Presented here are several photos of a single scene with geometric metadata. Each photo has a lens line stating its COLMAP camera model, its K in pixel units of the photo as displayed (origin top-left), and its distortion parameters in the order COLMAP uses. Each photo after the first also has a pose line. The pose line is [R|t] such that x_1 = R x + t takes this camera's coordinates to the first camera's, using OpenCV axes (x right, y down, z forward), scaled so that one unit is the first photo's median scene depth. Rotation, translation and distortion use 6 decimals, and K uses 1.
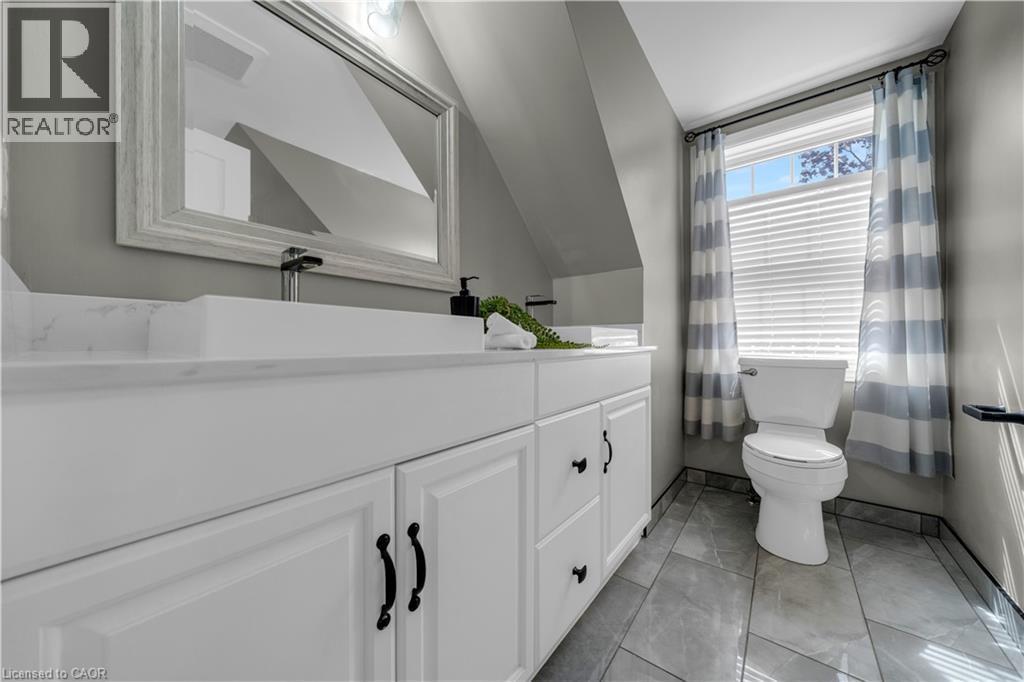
lens RADIAL K [[350.8, 0, 511.9], [0, 350.8, 341.5], [0, 0, 1]] dist [-0.002516, 0.000136]
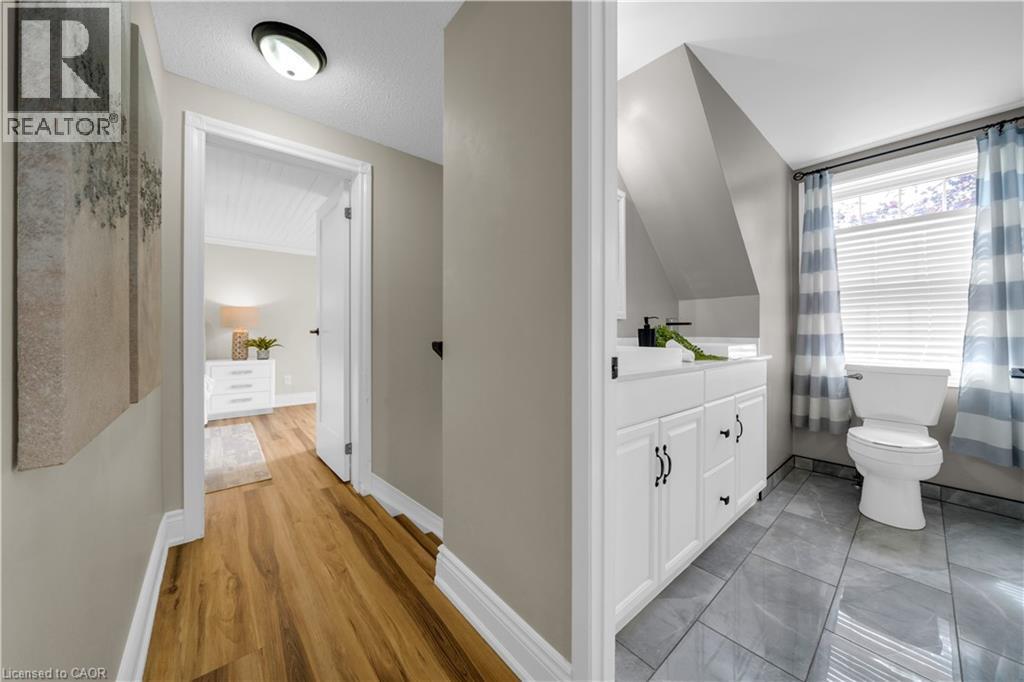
lens RADIAL K [[350.8, 0, 514.0], [0, 350.8, 333.3], [0, 0, 1]] dist [-0.002516, 0.000136]
pose [[0.980112, 0.002539, -0.198427, -0.258536], [-0.002852, 0.999995, -0.001291, -0.062030], [0.198423, 0.001831, 0.980115, -0.457645]]
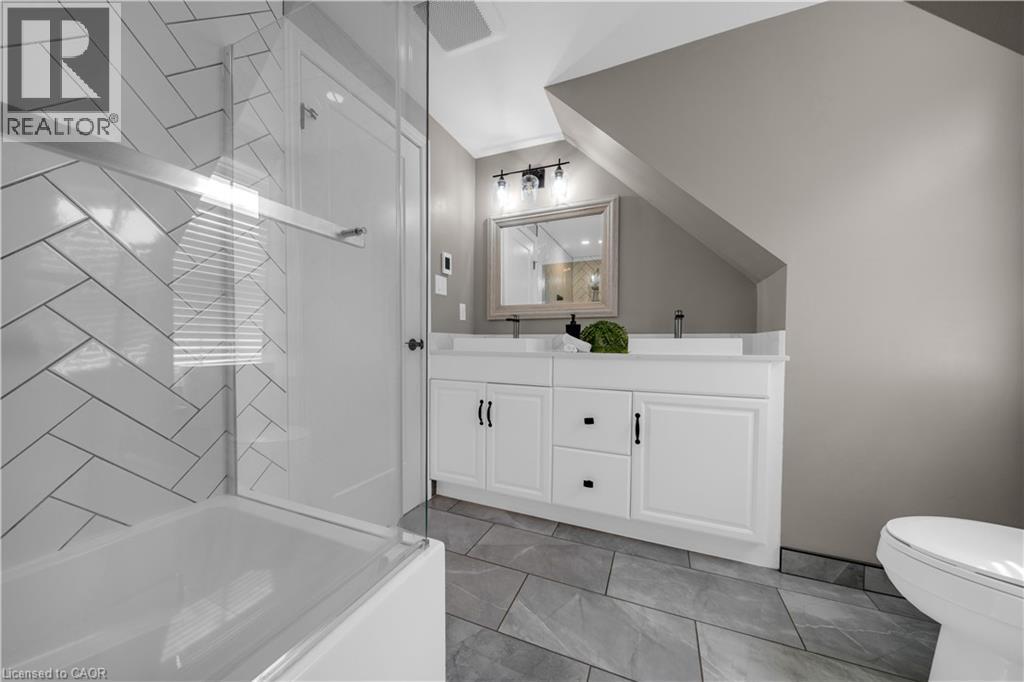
lens RADIAL K [[350.8, 0, 507.0], [0, 350.8, 345.0], [0, 0, 1]] dist [-0.002516, 0.000136]
pose [[0.244363, 0.016400, -0.969545, 1.010737], [-0.000485, 0.999859, 0.016791, -0.027933], [0.969684, -0.003633, 0.244337, 0.108262]]
